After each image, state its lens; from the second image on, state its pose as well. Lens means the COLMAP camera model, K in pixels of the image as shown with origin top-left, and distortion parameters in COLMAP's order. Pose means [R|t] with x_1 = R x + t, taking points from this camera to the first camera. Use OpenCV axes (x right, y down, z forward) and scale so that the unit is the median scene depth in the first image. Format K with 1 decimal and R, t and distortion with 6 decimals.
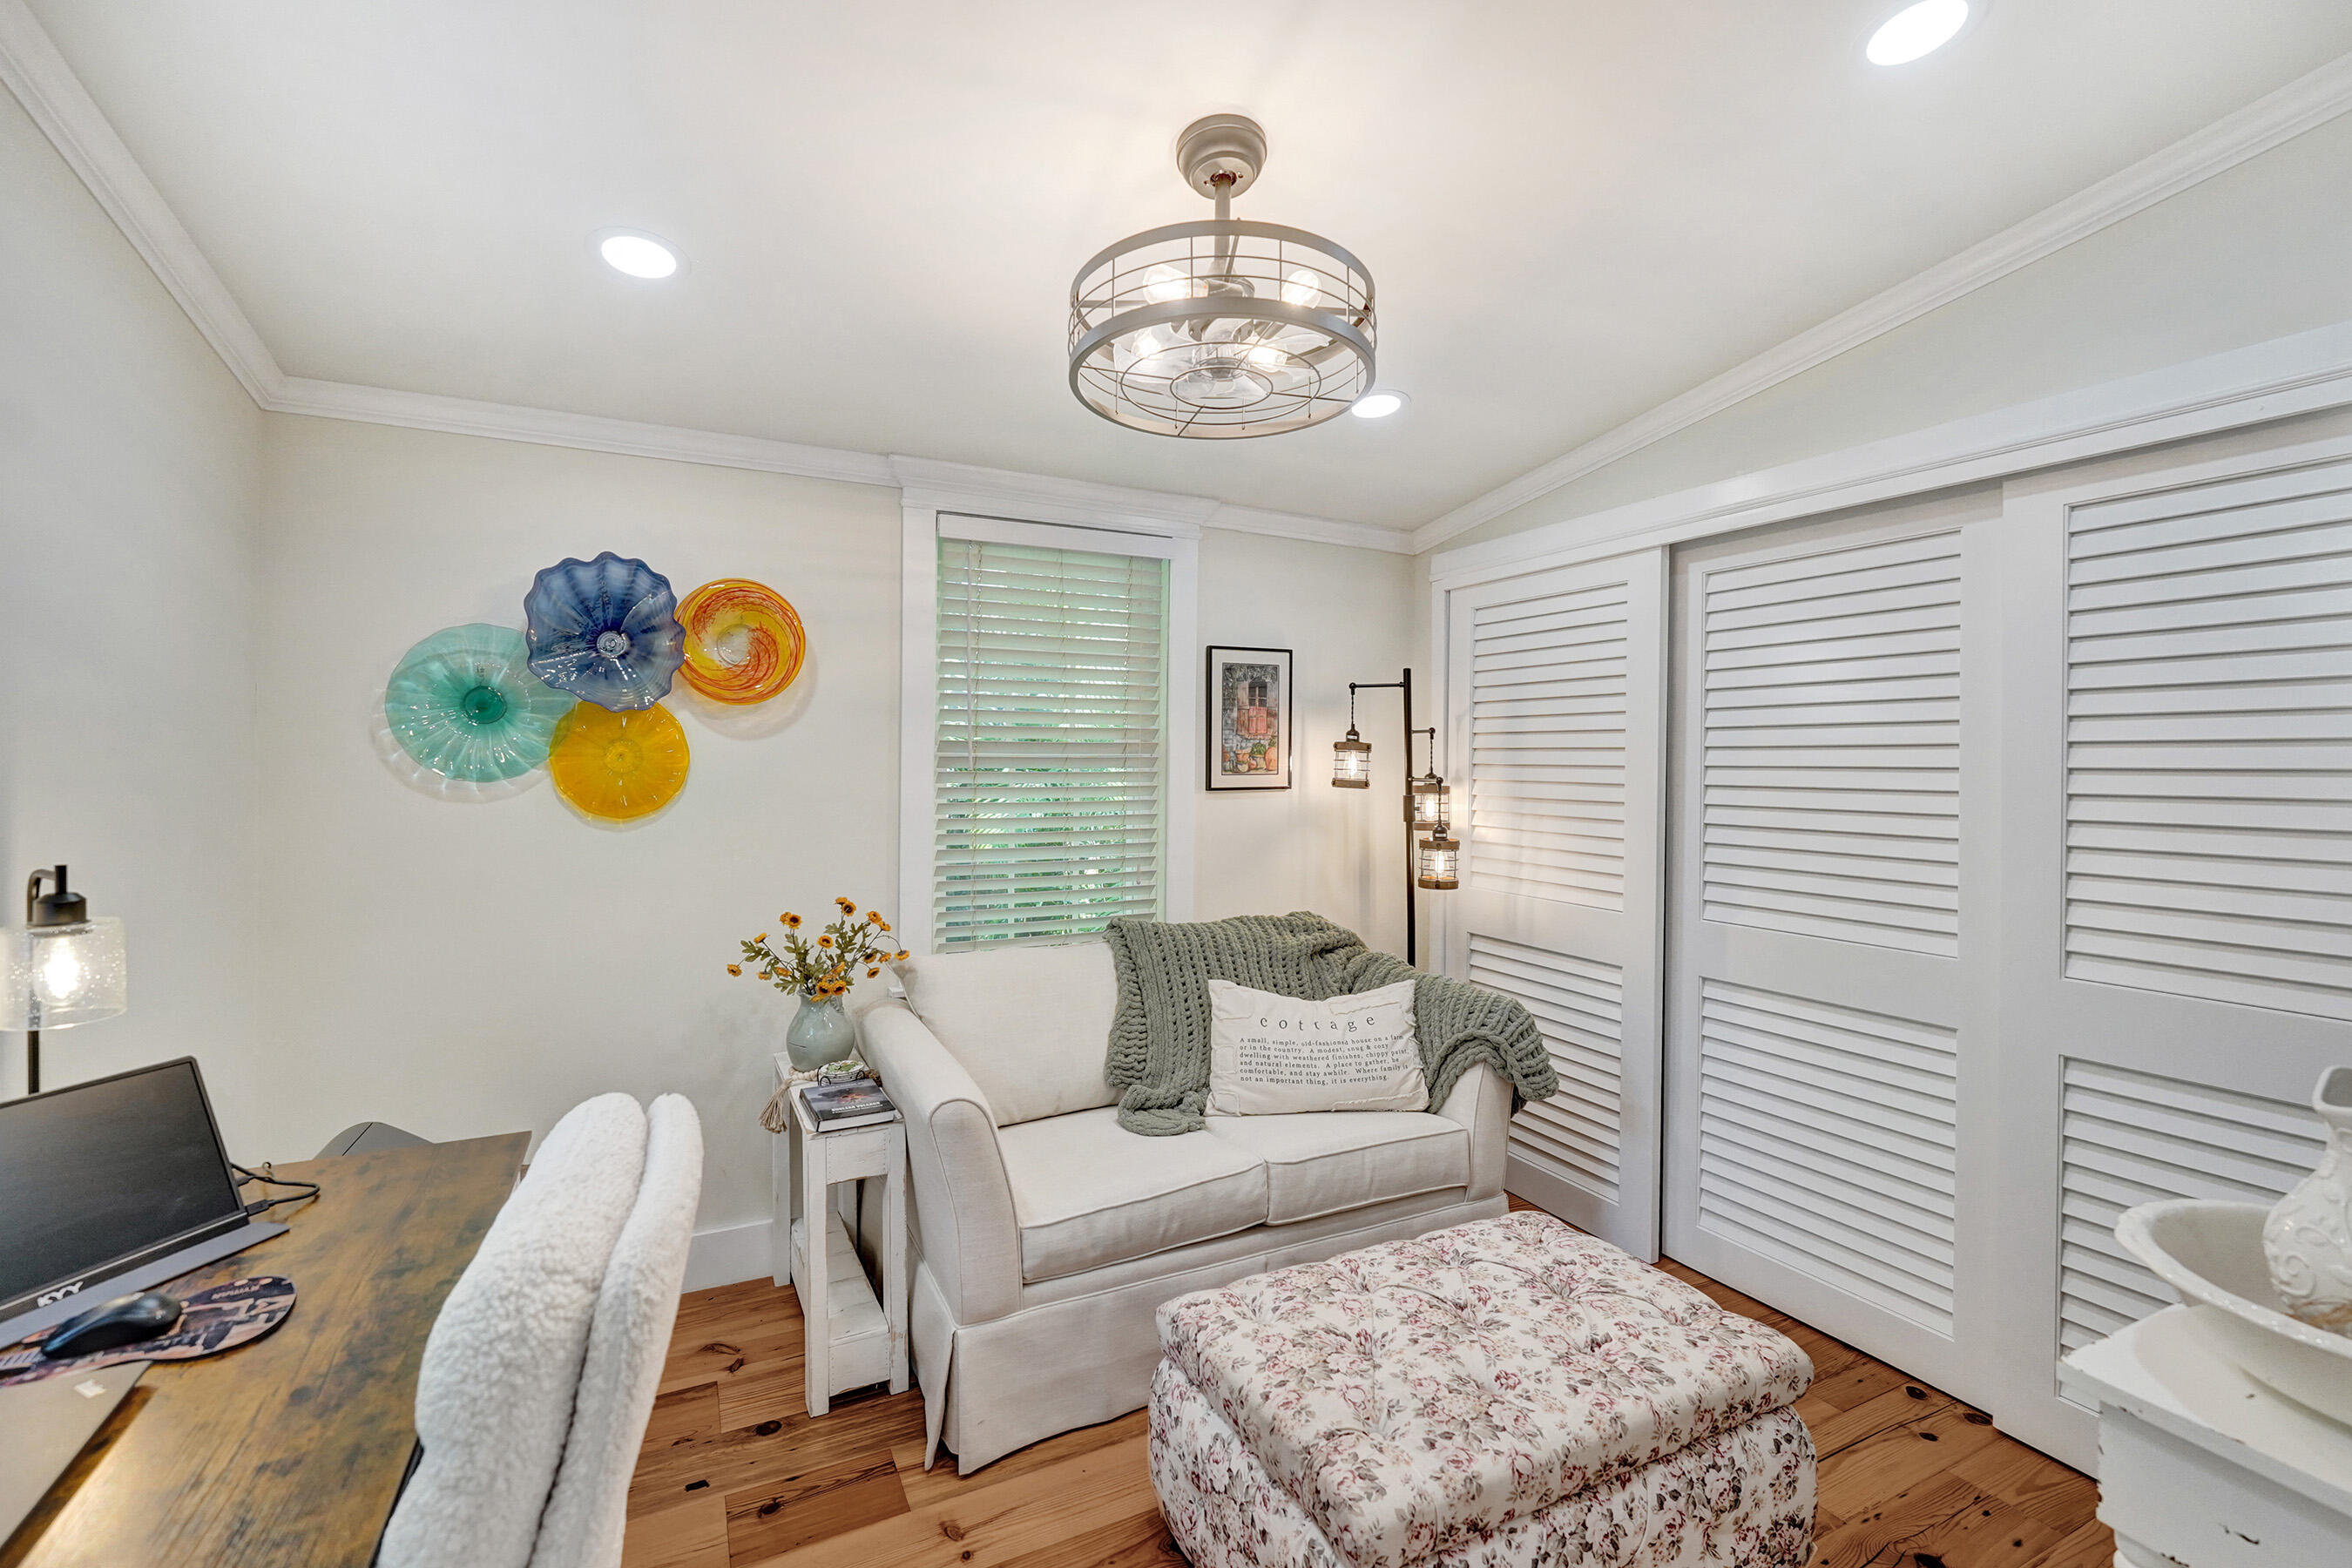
lens RADIAL K [[1018.8, 0, 1172.4], [0, 1018.8, 768.6], [0, 0, 1]] dist [-0.007178, -0.000361]
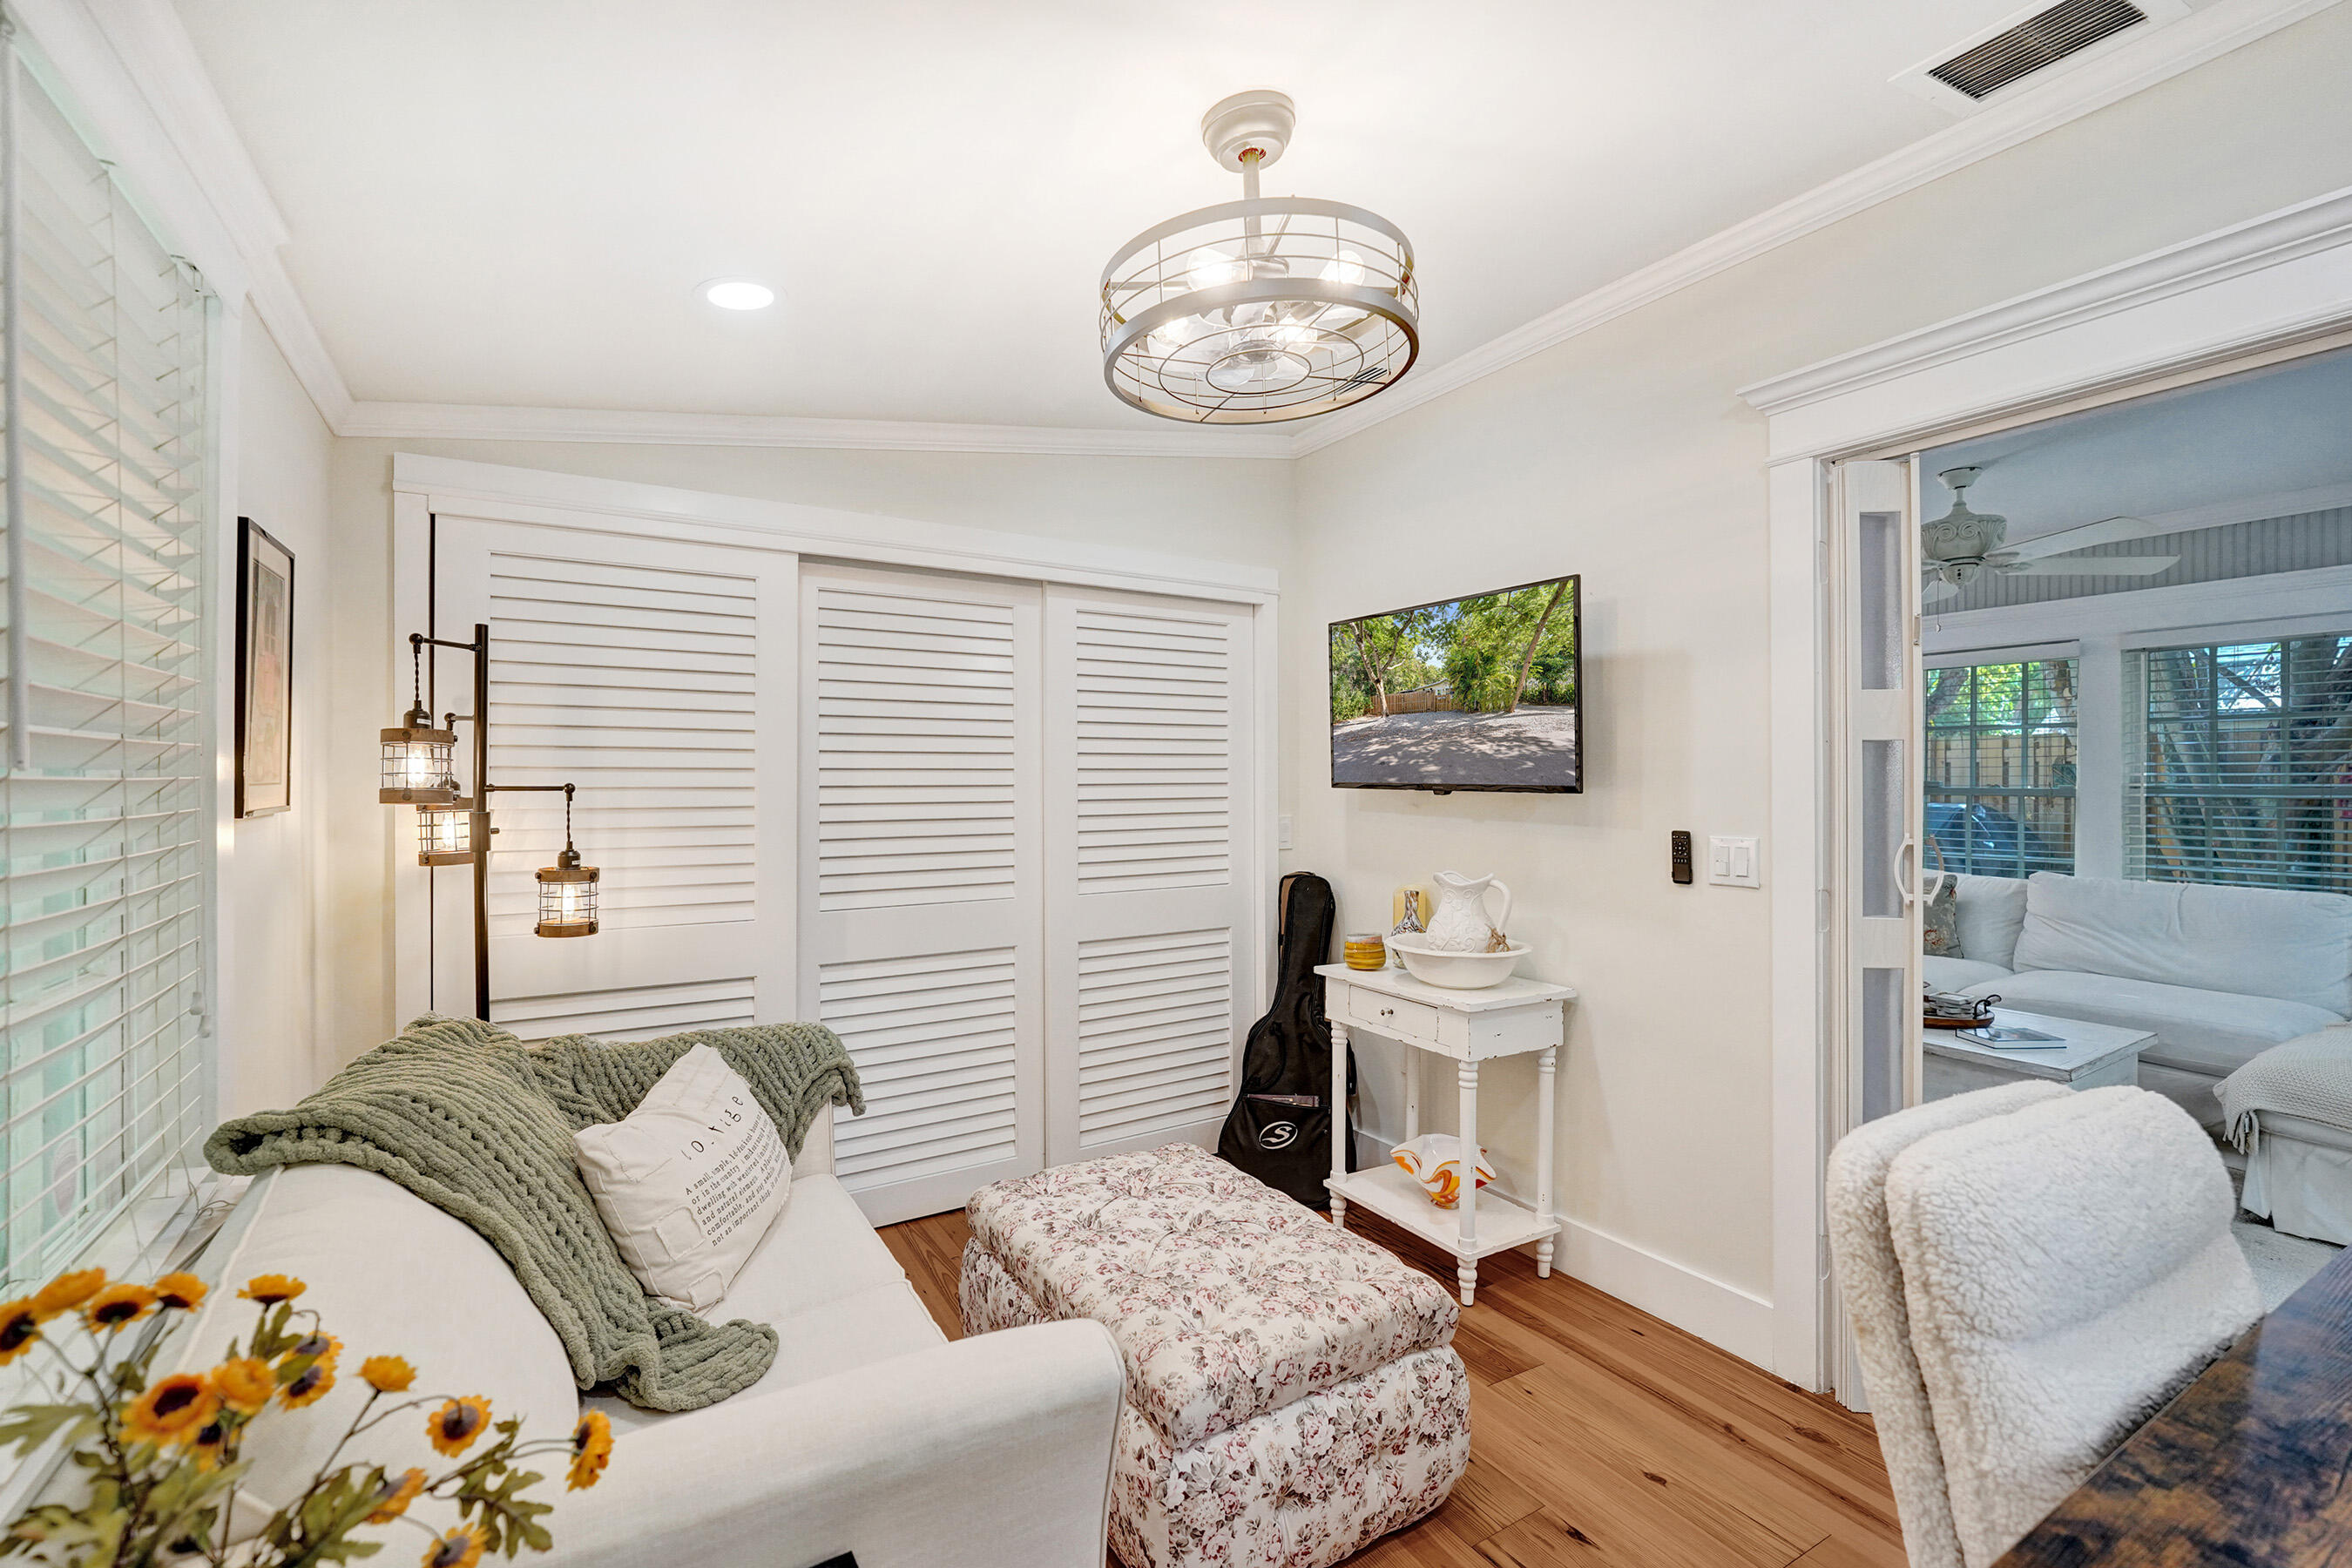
lens RADIAL K [[1010.3, 0, 1171.5], [0, 1010.3, 787.3], [0, 0, 1]] dist [-0.000723, -0.000203]
pose [[-0.080373, -0.015423, 0.996646, -0.619011], [0.006044, 0.999854, 0.015960, 0.002146], [-0.996747, 0.007307, -0.080268, 0.779304]]
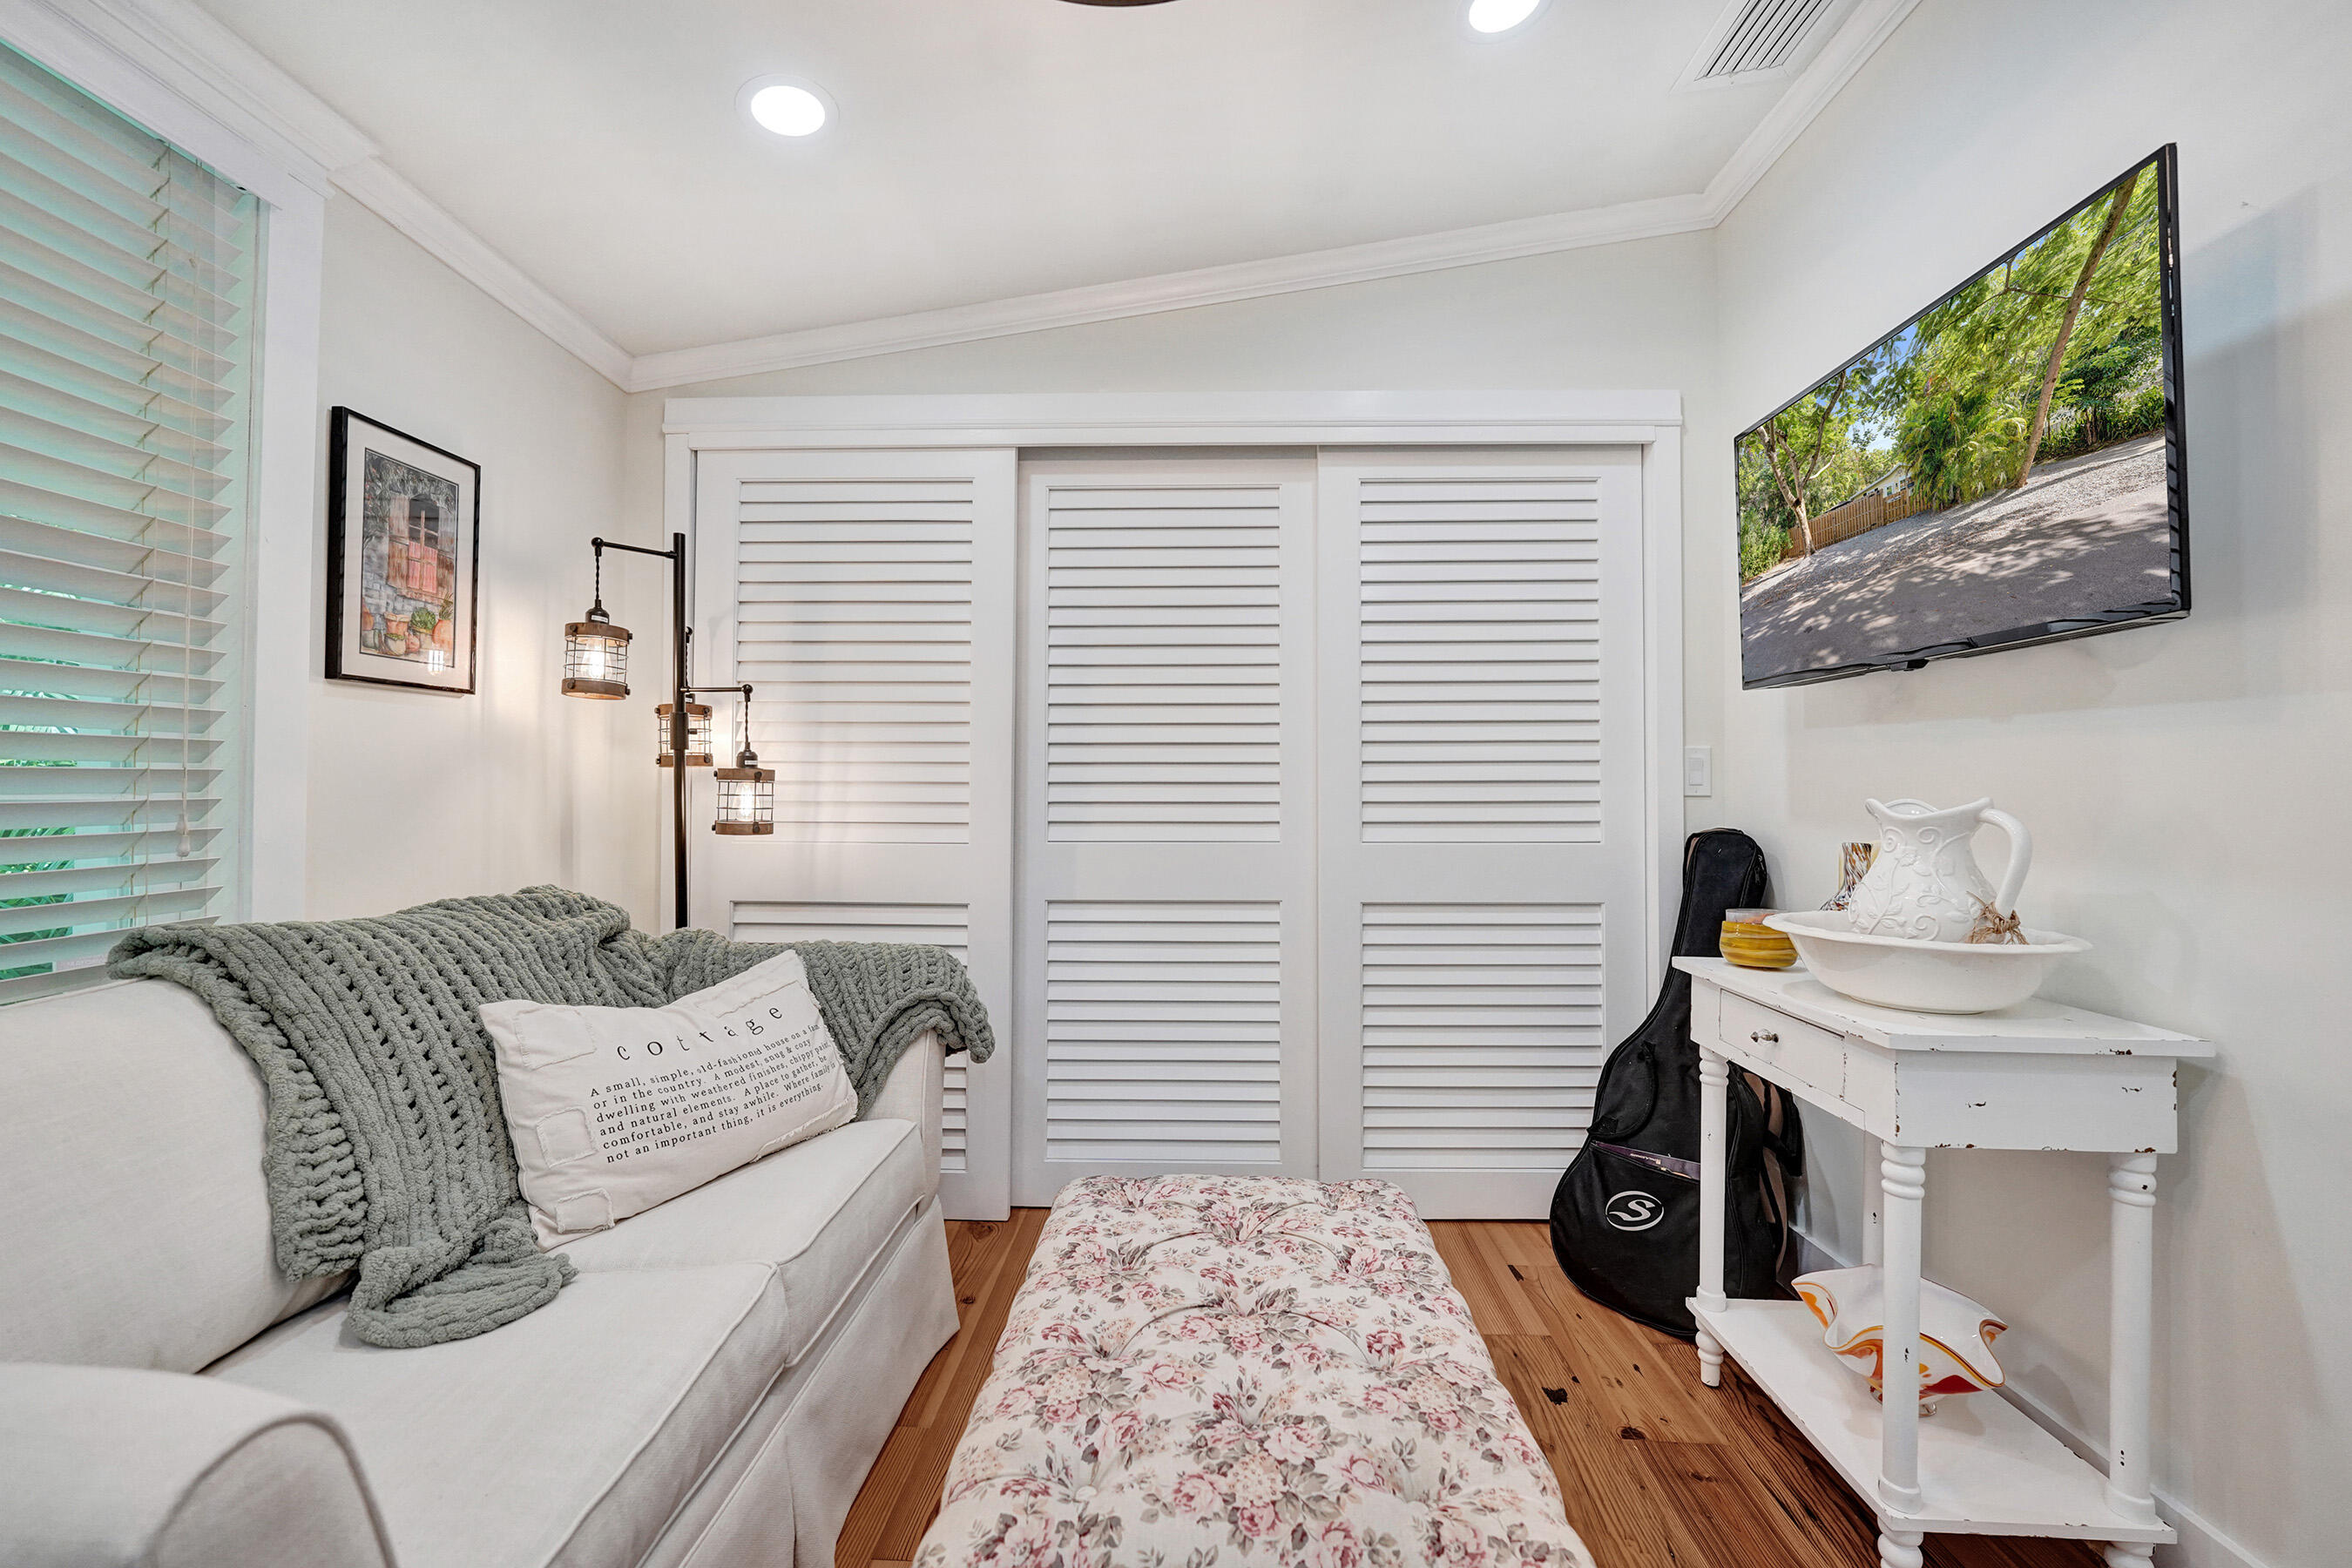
lens RADIAL K [[976.8, 0, 1180.6], [0, 976.8, 773.5], [0, 0, 1]] dist [-0.004882, 0.000039]
pose [[0.473645, 0.009933, 0.880660, -0.263260], [0.006923, 0.999864, -0.015001, 0.106698], [-0.880688, 0.013202, 0.473512, 0.483107]]
